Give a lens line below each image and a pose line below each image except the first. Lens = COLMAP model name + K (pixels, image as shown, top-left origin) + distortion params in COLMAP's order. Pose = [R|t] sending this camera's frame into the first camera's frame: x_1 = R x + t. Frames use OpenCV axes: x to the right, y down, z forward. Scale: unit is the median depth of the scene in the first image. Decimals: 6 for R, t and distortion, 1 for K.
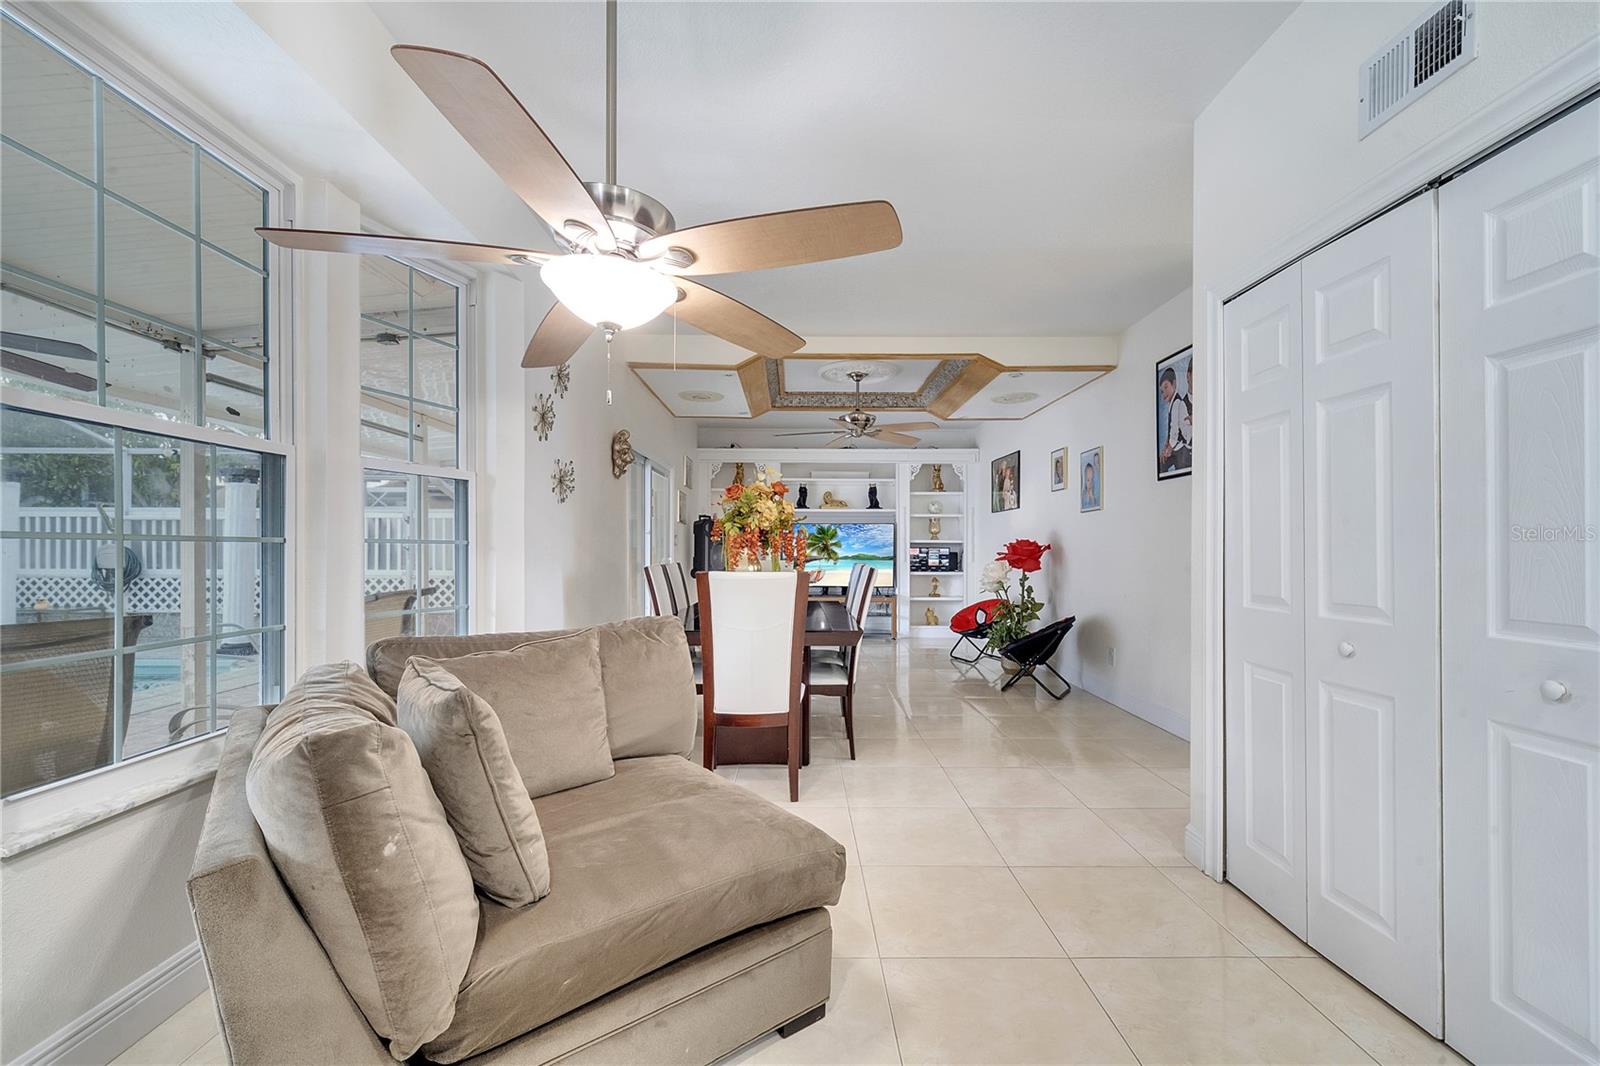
lens RADIAL K [[655.0, 0, 797.2], [0, 655.0, 554.7], [0, 0, 1]] dist [-0.000066, 0.000153]
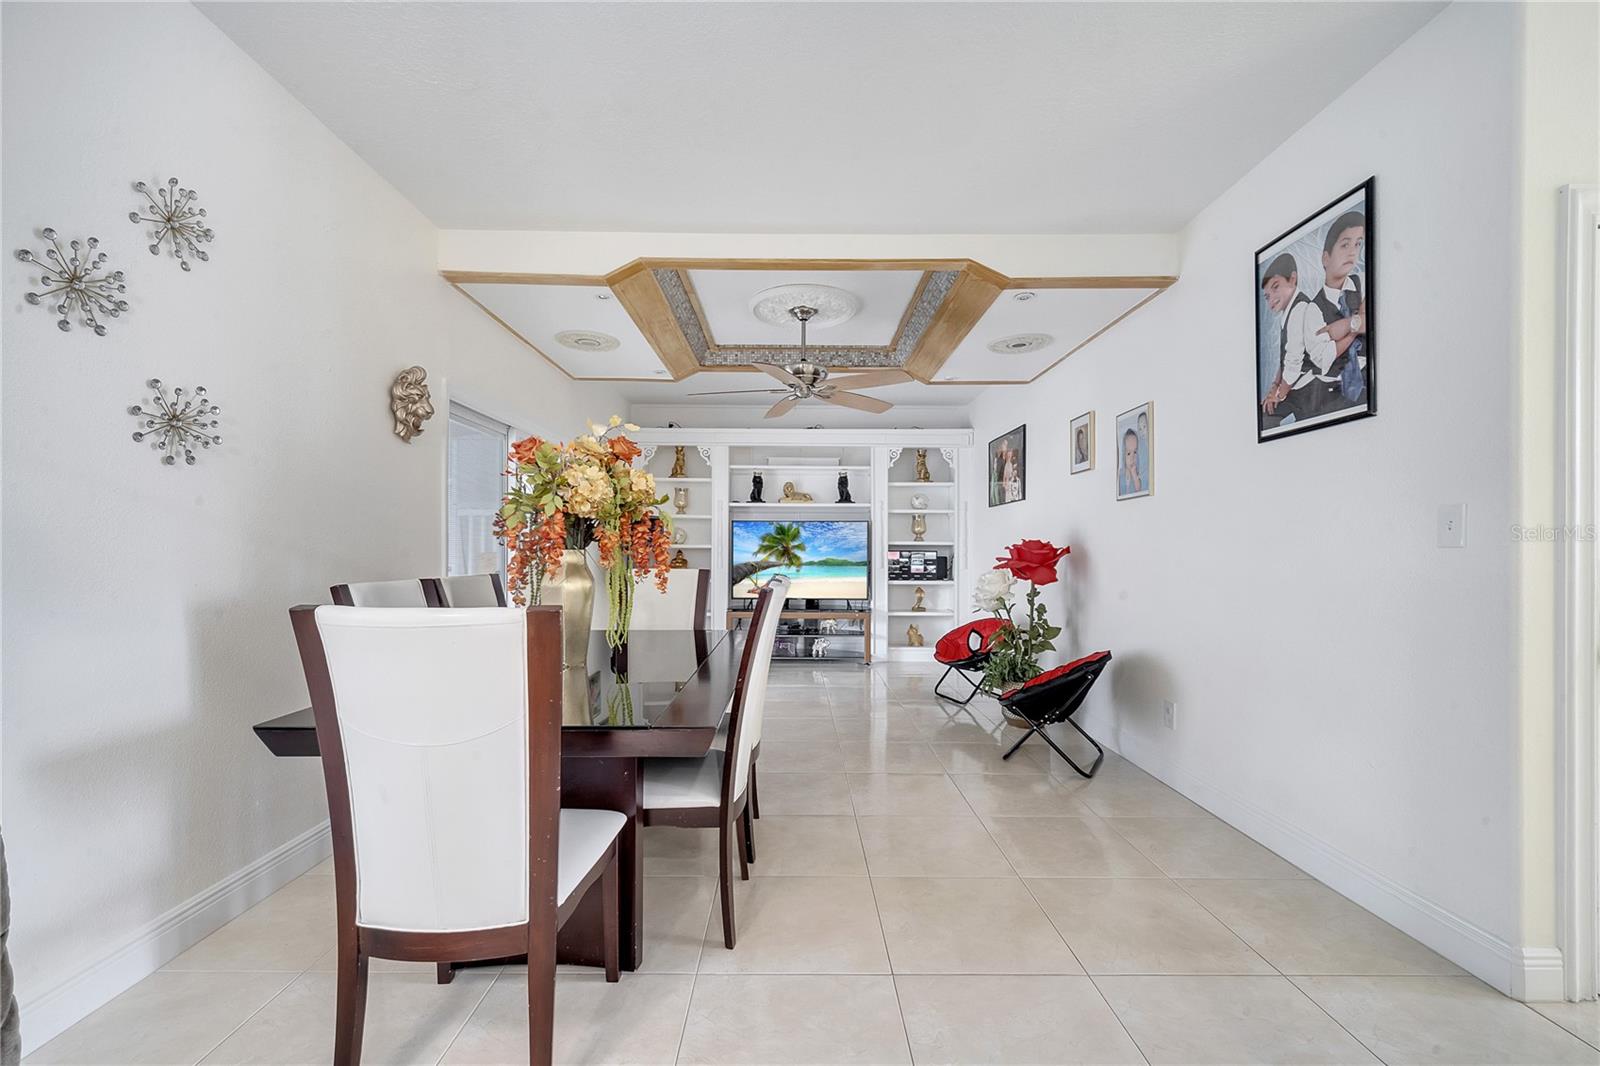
lens RADIAL K [[655.0, 0, 797.2], [0, 655.0, 554.7], [0, 0, 1]] dist [-0.000066, 0.000153]
pose [[0.999990, 0.001612, 0.004138, 0.072272], [-0.001592, 0.999987, -0.004871, -0.002433], [-0.004145, 0.004864, 0.999980, 0.243872]]
